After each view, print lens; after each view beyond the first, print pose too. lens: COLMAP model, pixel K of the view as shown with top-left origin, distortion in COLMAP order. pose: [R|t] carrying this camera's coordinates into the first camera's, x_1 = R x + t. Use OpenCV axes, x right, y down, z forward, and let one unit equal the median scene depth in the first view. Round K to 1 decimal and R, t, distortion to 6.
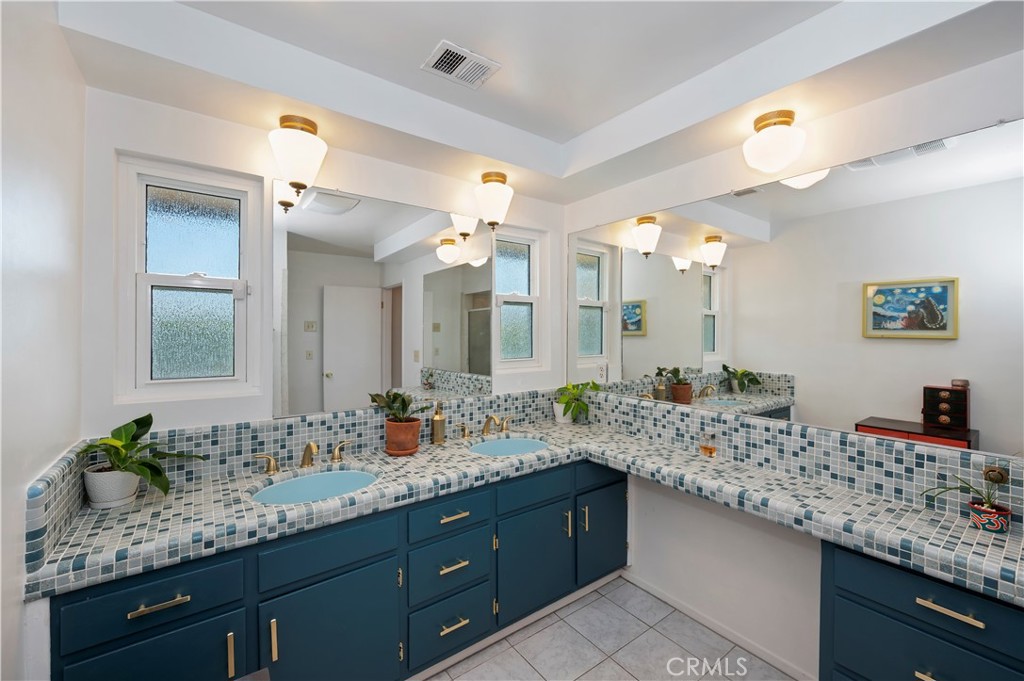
lens RADIAL K [[427.1, 0, 512.0], [0, 427.1, 340.5], [0, 0, 1]] dist [0.001077, 0.000204]
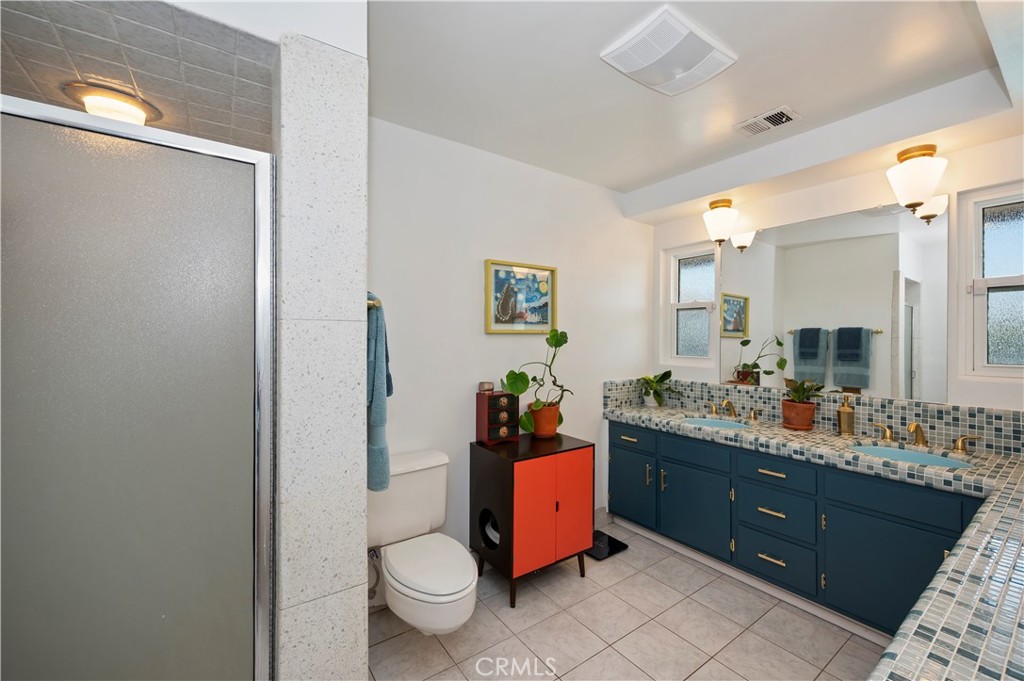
lens RADIAL K [[402.4, 0, 512.0], [0, 402.4, 340.5], [0, 0, 1]] dist [0.000450, -0.000108]
pose [[-0.027233, 0.004154, -0.999620, 1.050849], [-0.027951, 0.999597, 0.004916, 0.032434], [0.999238, 0.028074, -0.027105, 0.240051]]
